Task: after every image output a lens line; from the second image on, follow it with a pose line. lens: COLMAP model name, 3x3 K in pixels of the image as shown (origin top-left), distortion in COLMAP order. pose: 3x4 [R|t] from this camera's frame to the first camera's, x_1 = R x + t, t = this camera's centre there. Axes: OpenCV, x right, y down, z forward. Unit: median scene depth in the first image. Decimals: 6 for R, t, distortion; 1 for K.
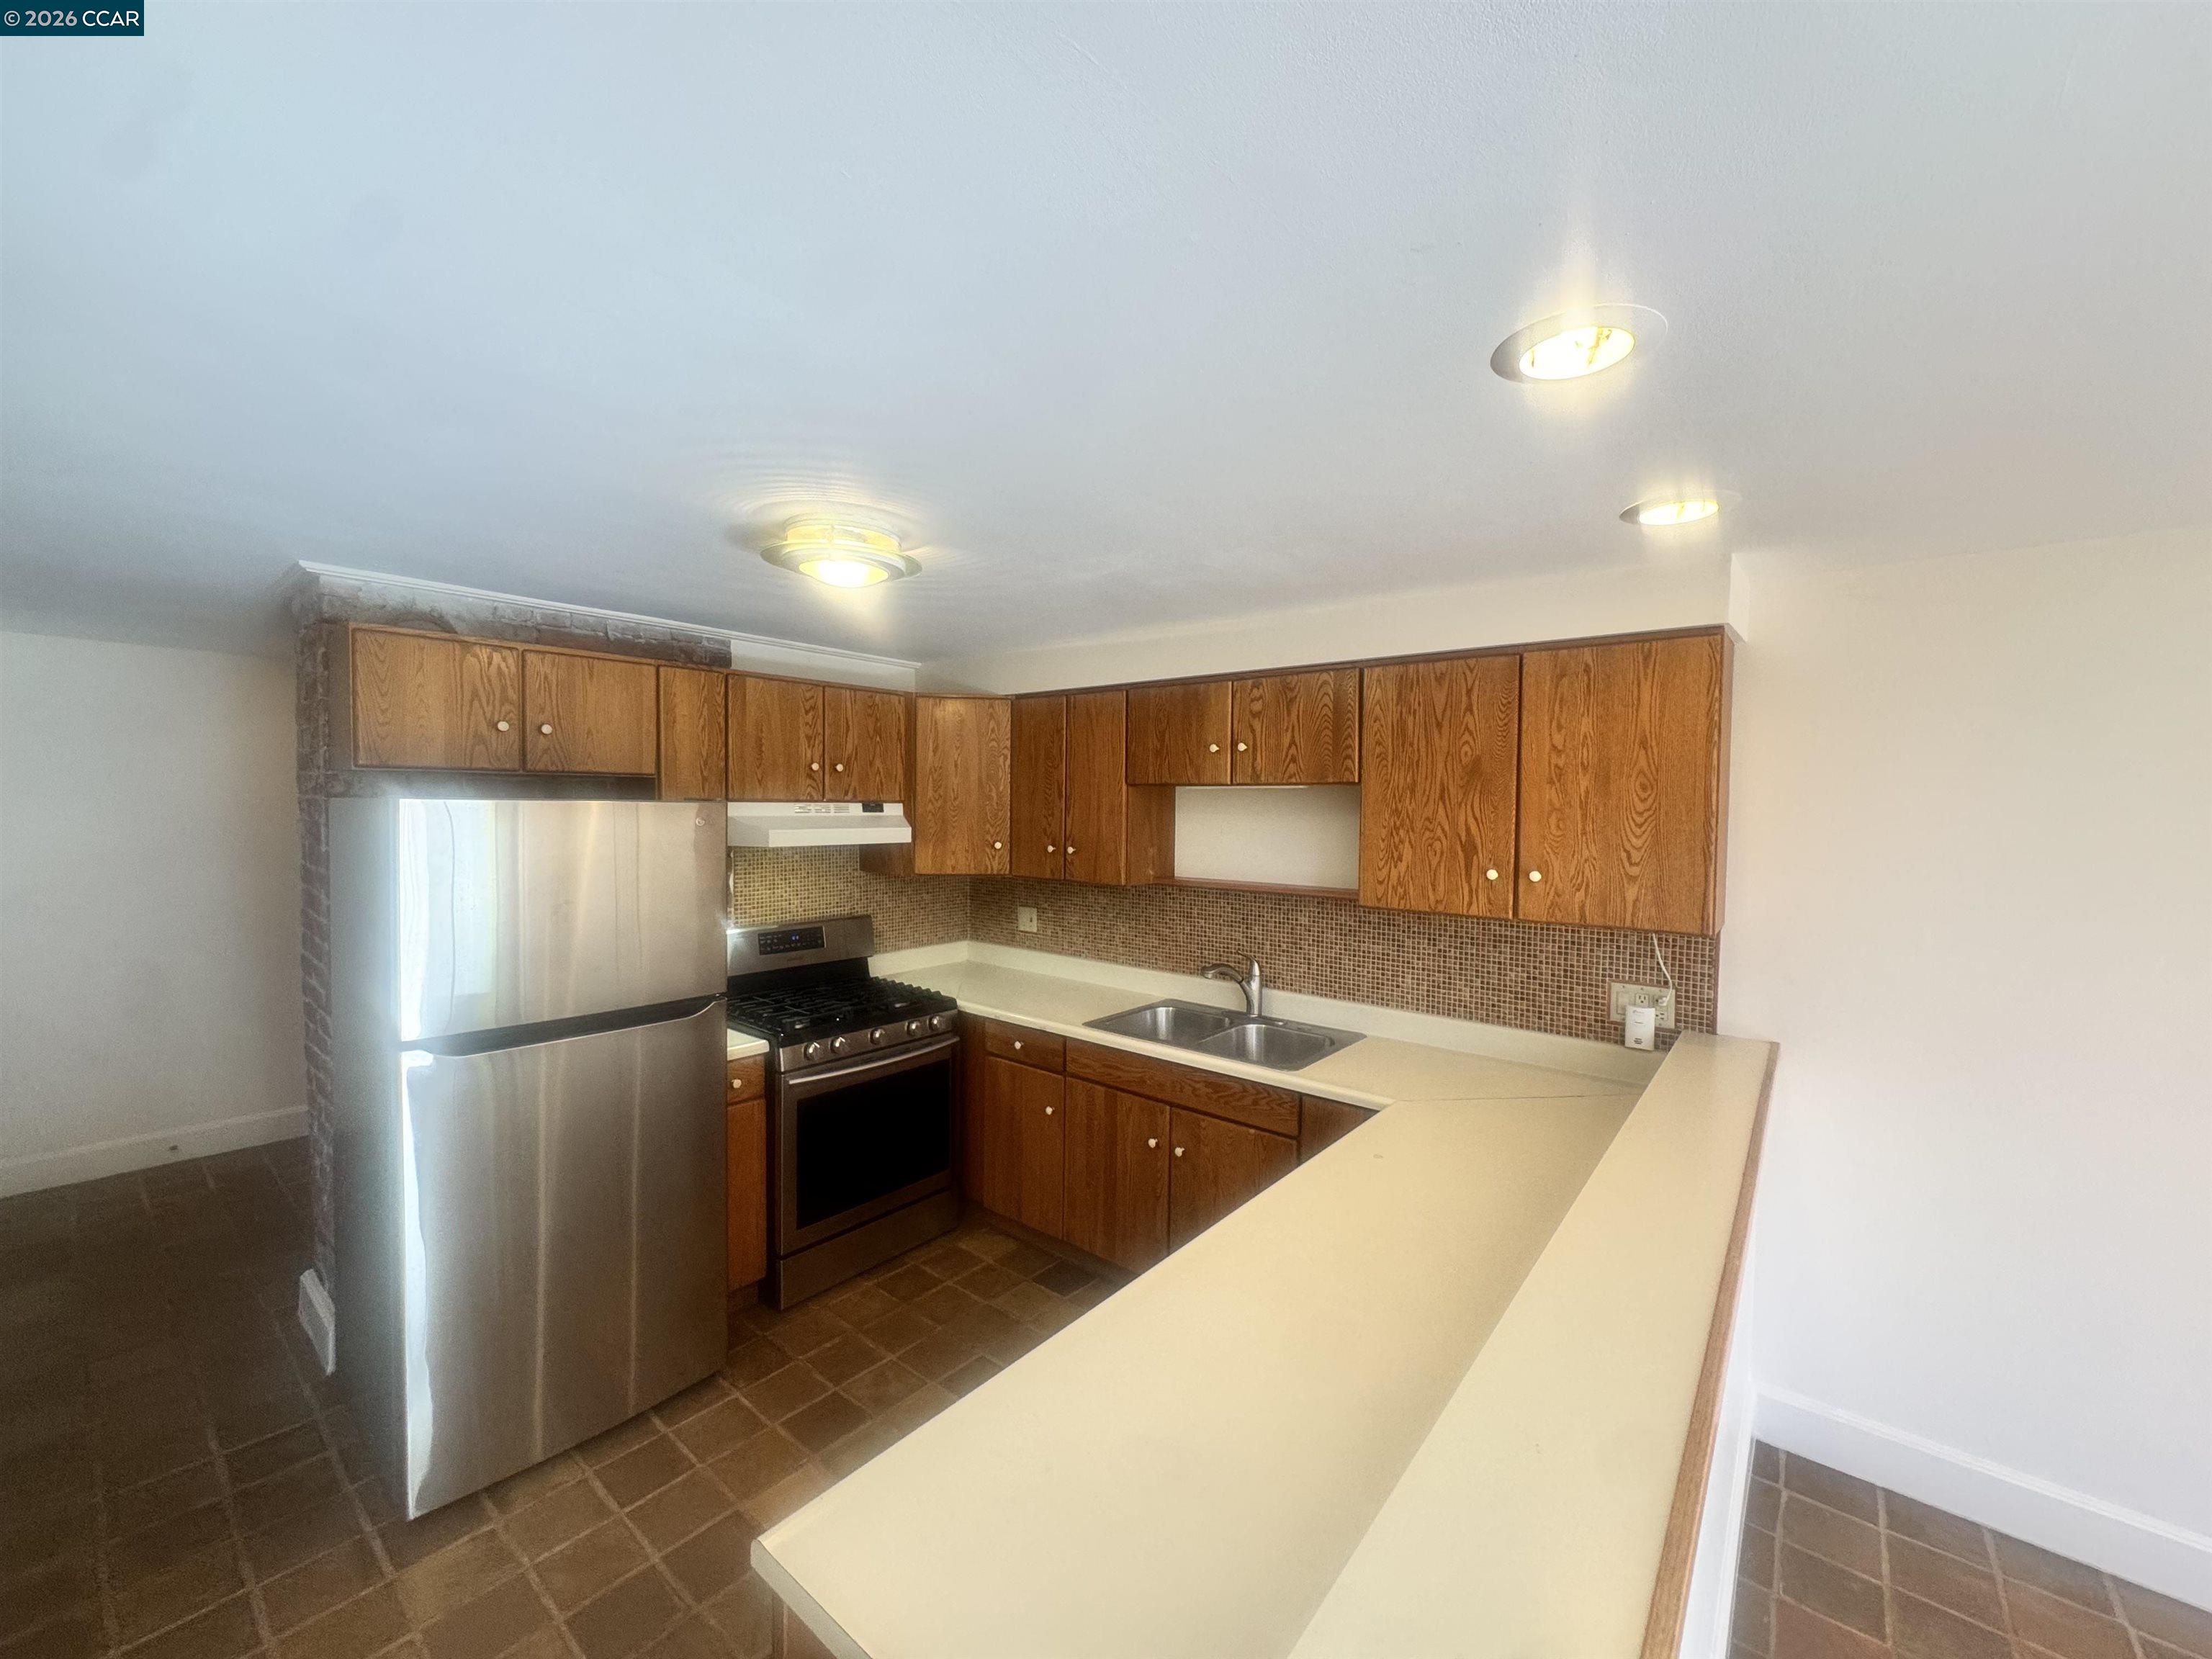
lens RADIAL K [[873.5, 0, 1101.9], [0, 873.5, 831.0], [0, 0, 1]] dist [-0.005419, 0.000702]
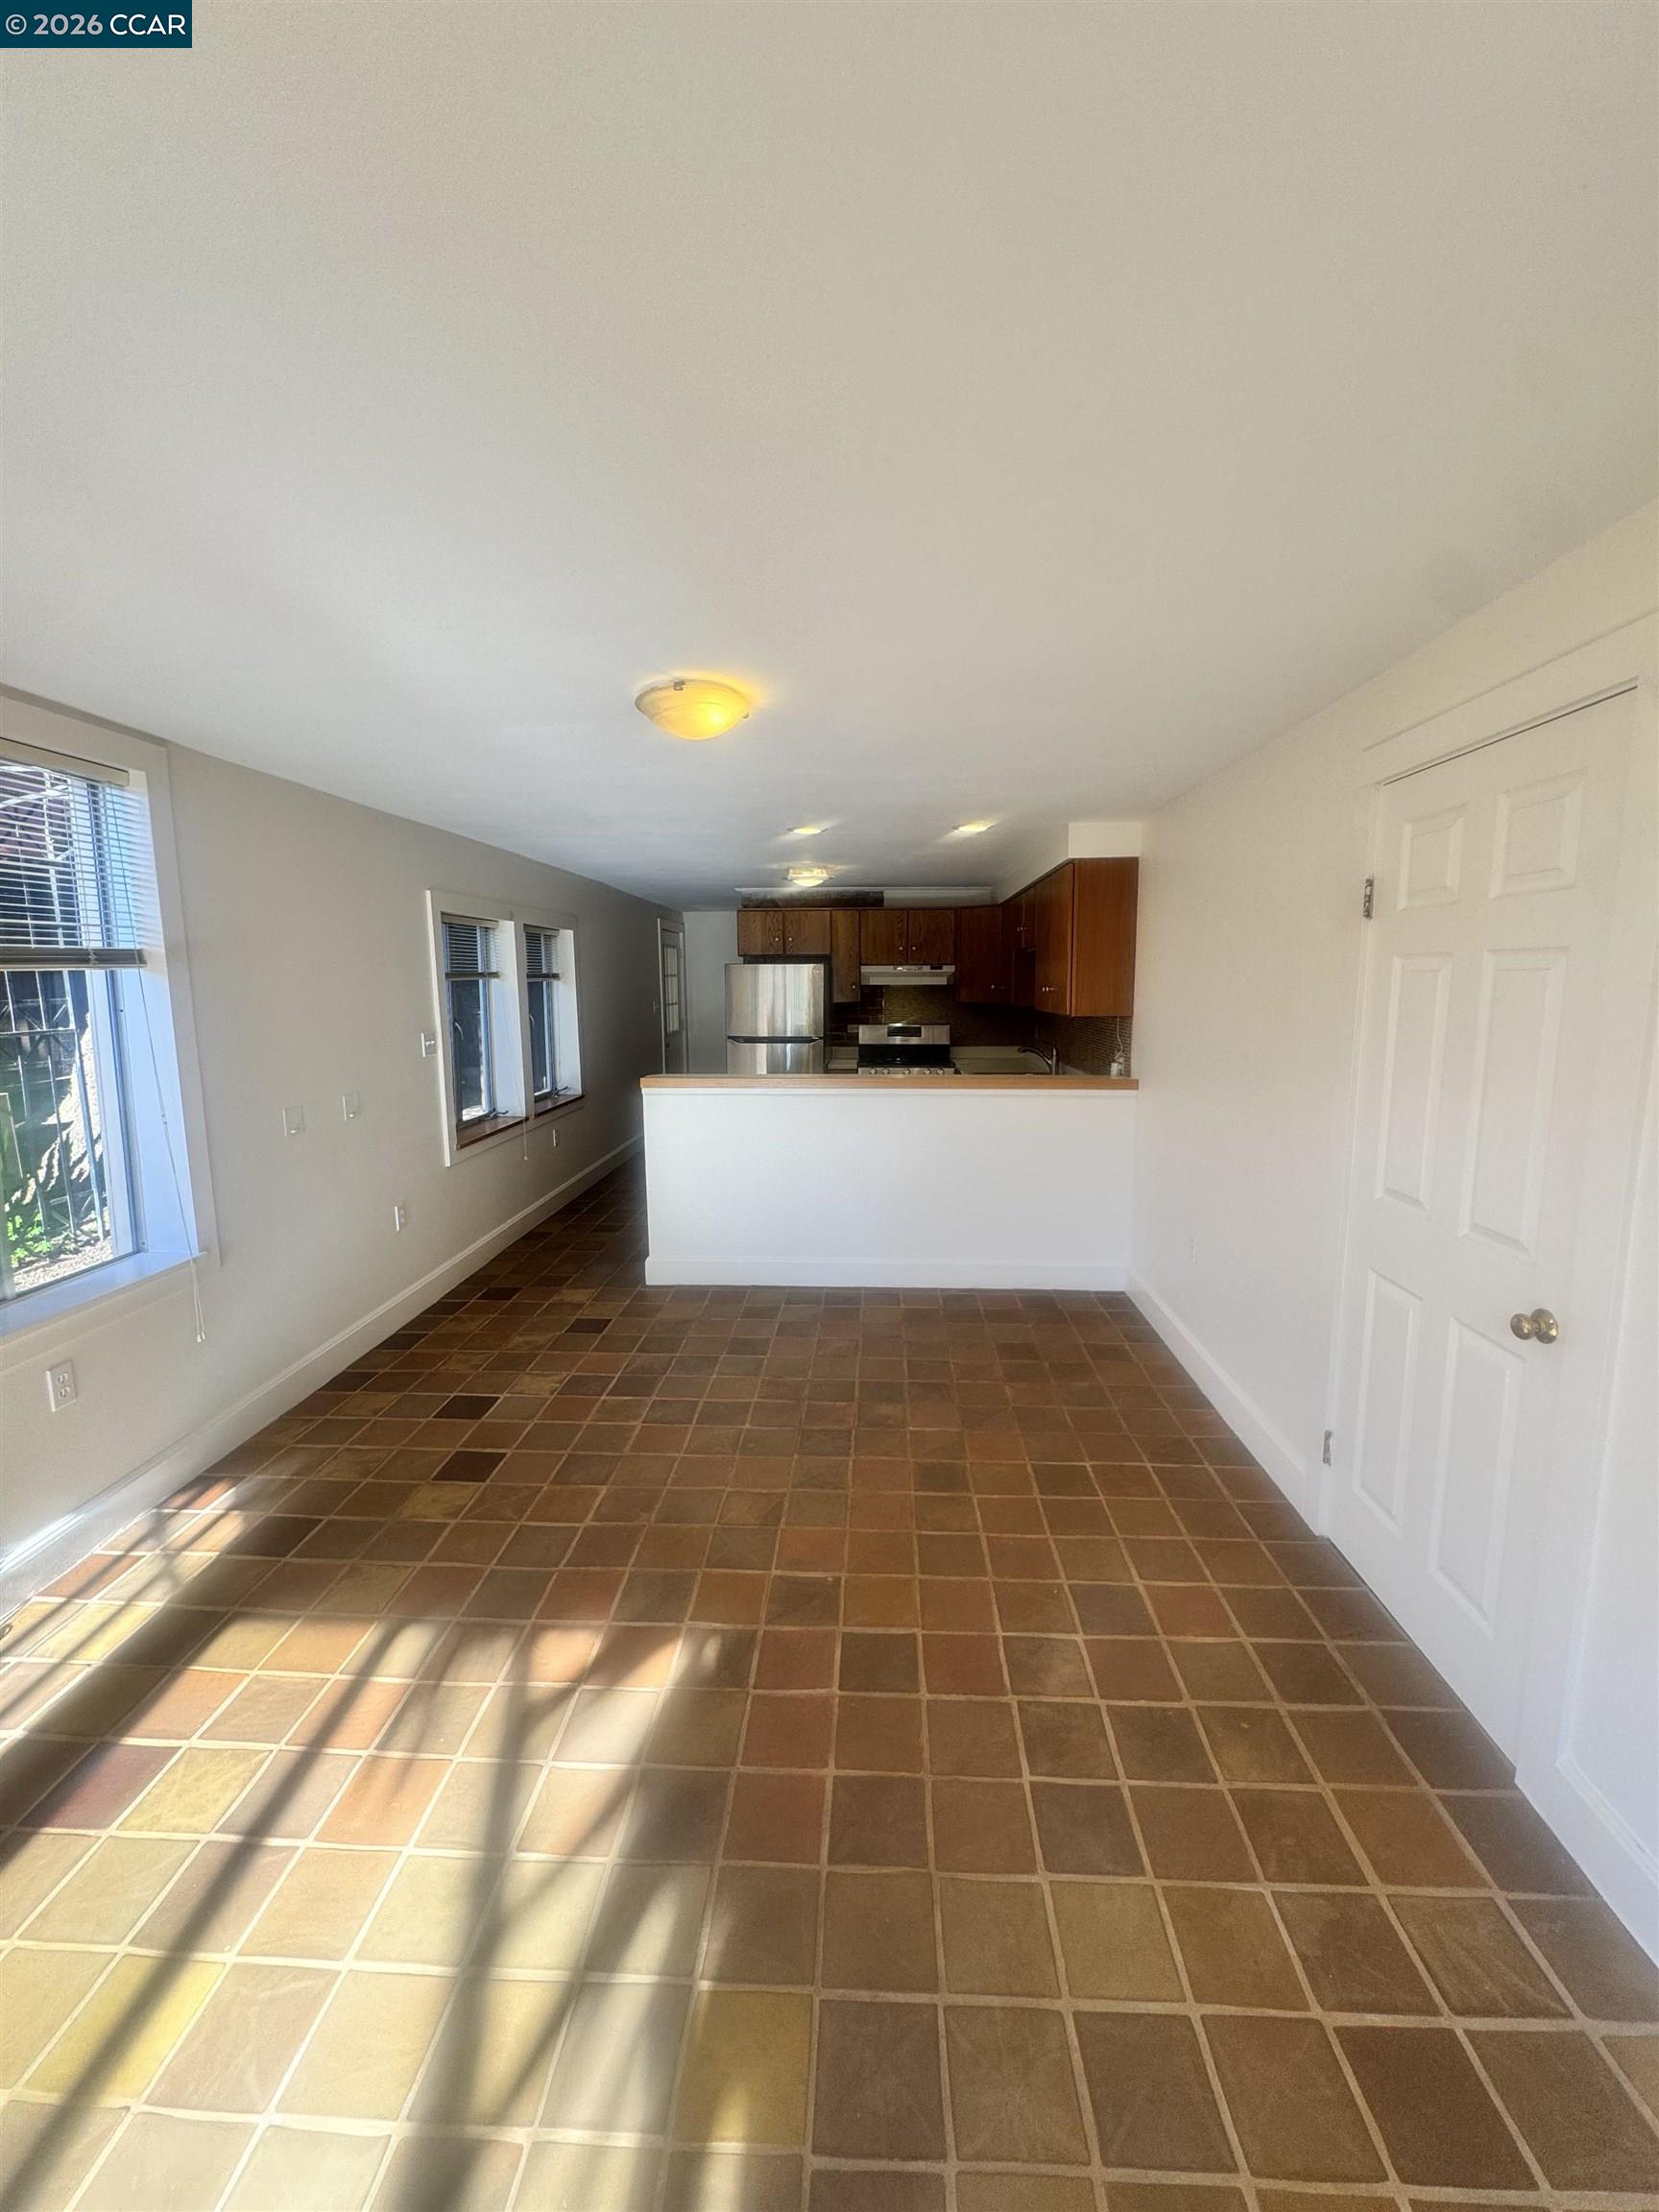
lens RADIAL K [[873.5, 0, 829.8], [0, 873.5, 1099.9], [0, 0, 1]] dist [-0.005419, 0.000702]
pose [[0.589972, 0.093820, -0.801954, 1.530808], [-0.017099, 0.994455, 0.103761, 0.088855], [0.807243, -0.047503, 0.588305, -0.490040]]
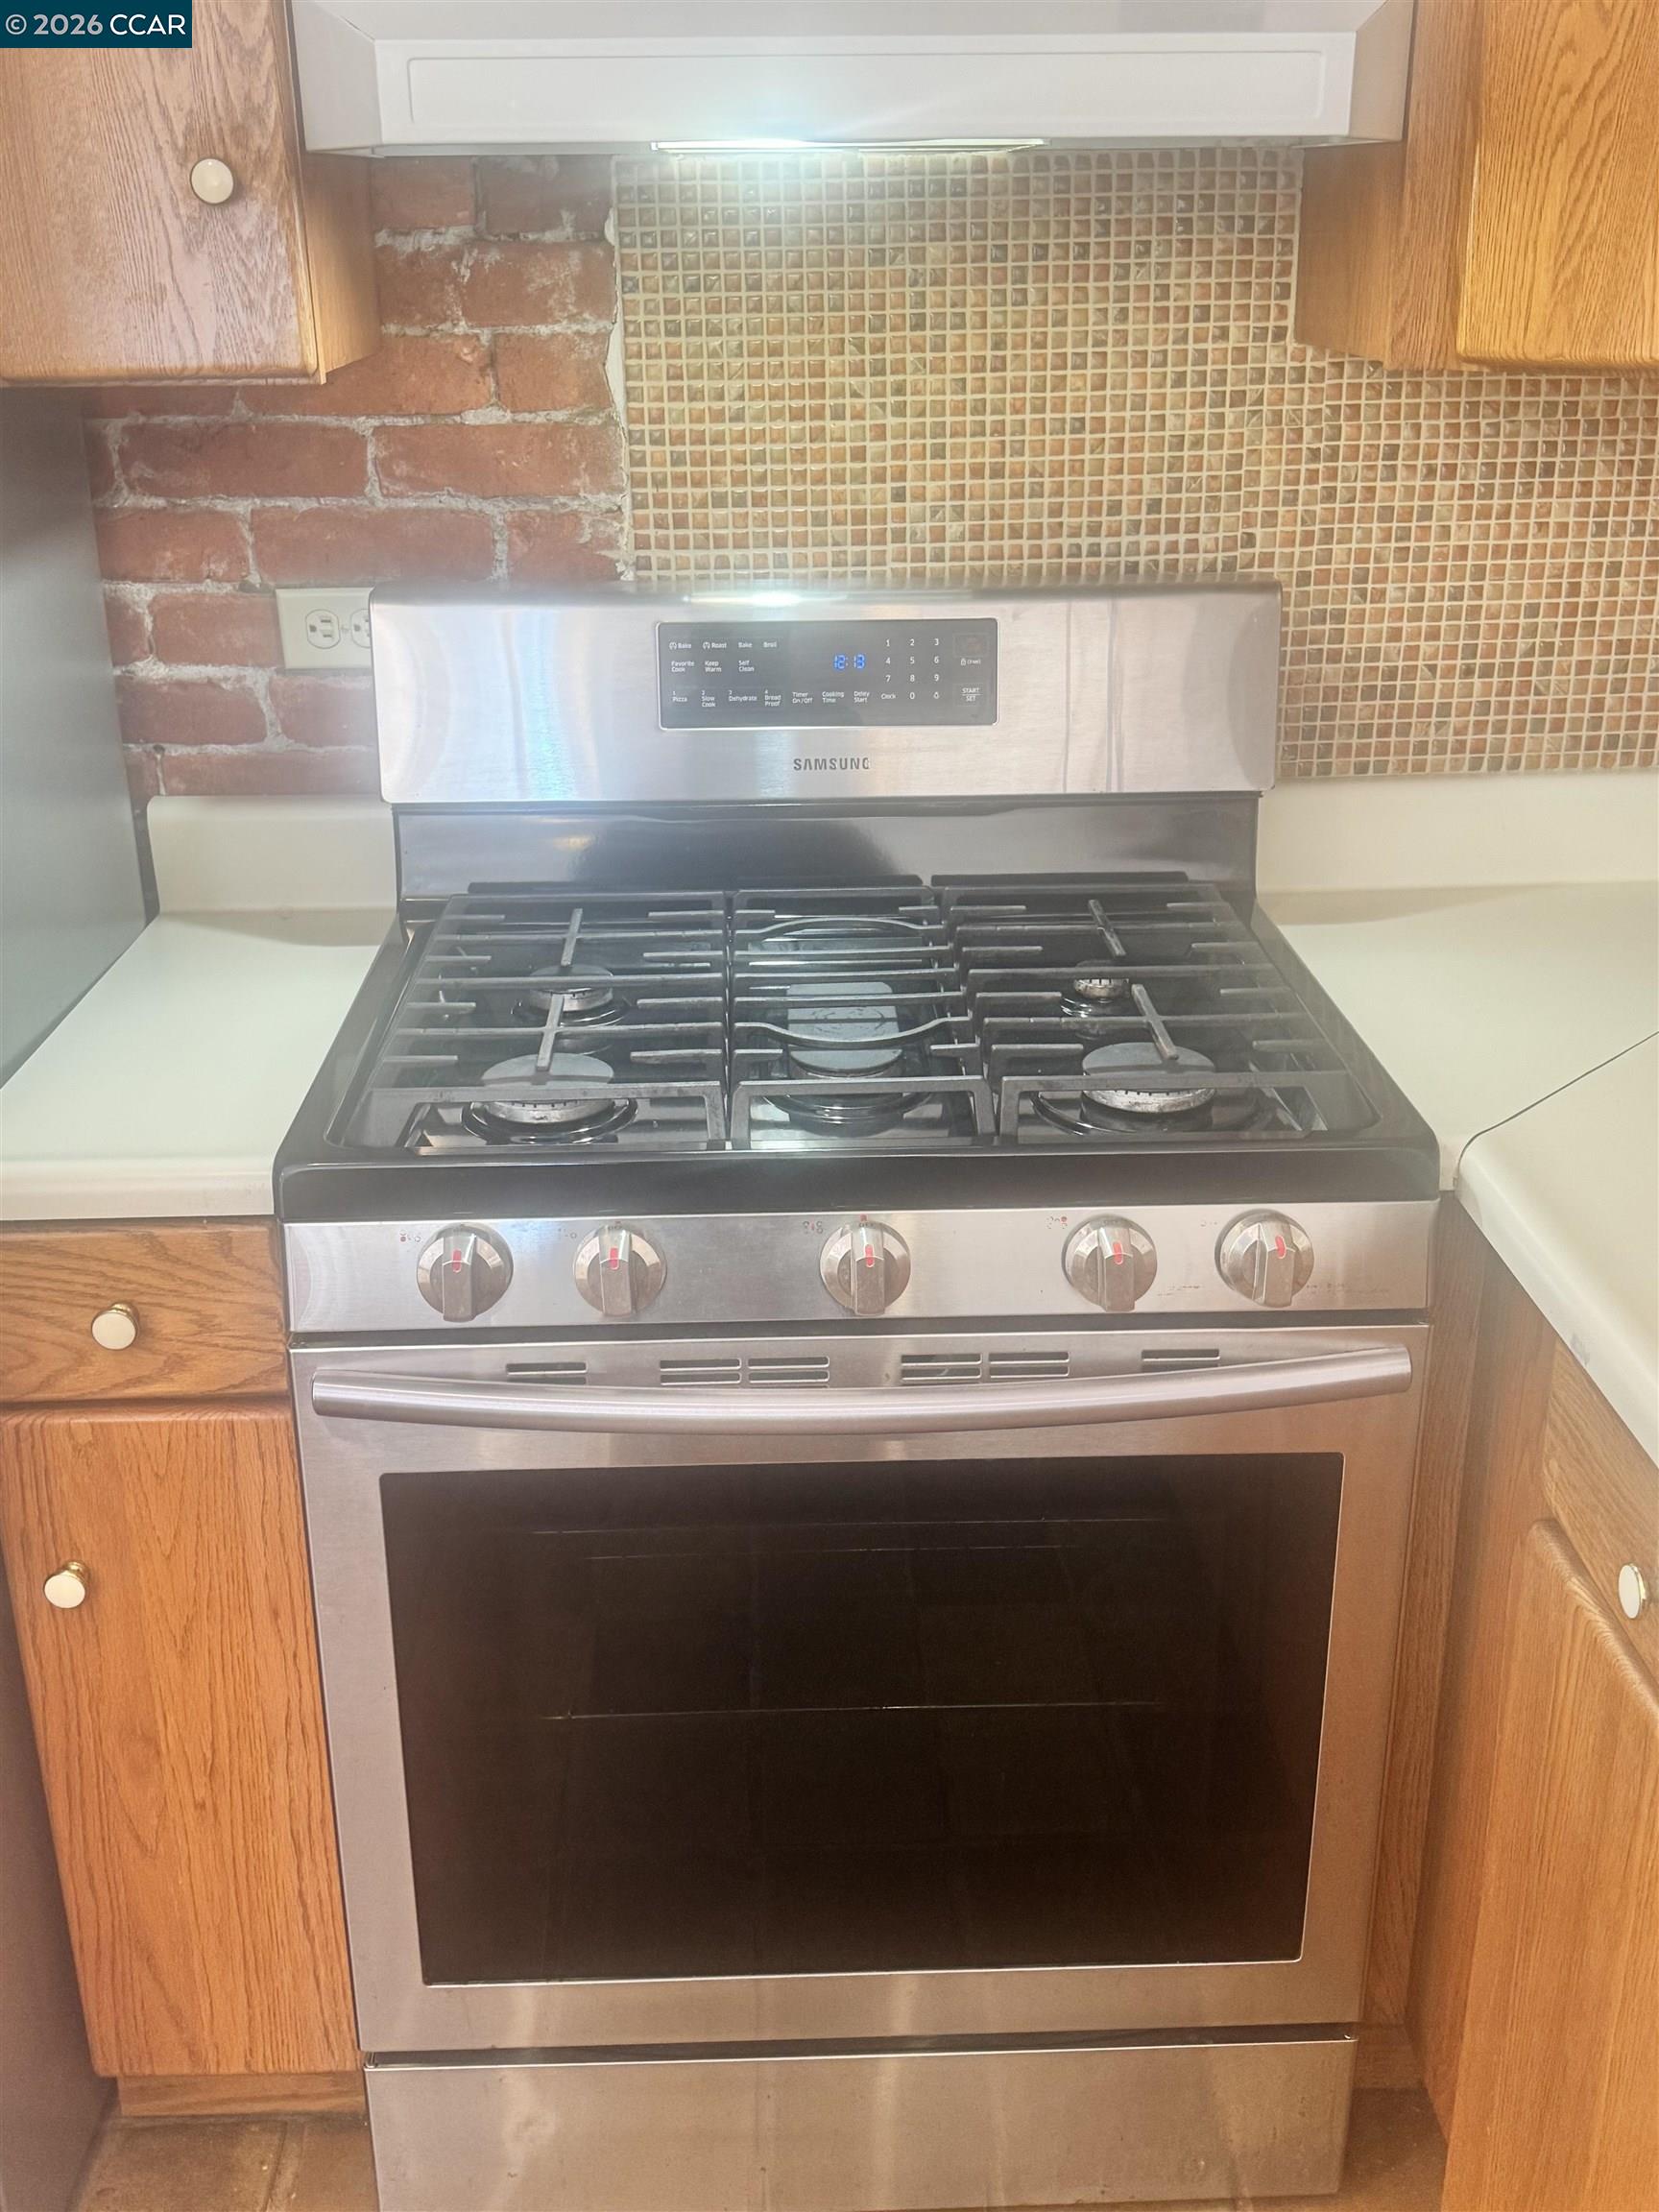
lens RADIAL K [[2260.4, 0, 834.4], [0, 2260.4, 1101.0], [0, 0, 1]] dist [0.070404, 0.000000]
pose [[0.671267, 0.255618, -0.695744, 0.067018], [-0.010429, 0.941817, 0.335964, 0.047089], [0.741142, -0.218266, 0.634876, 0.766920]]
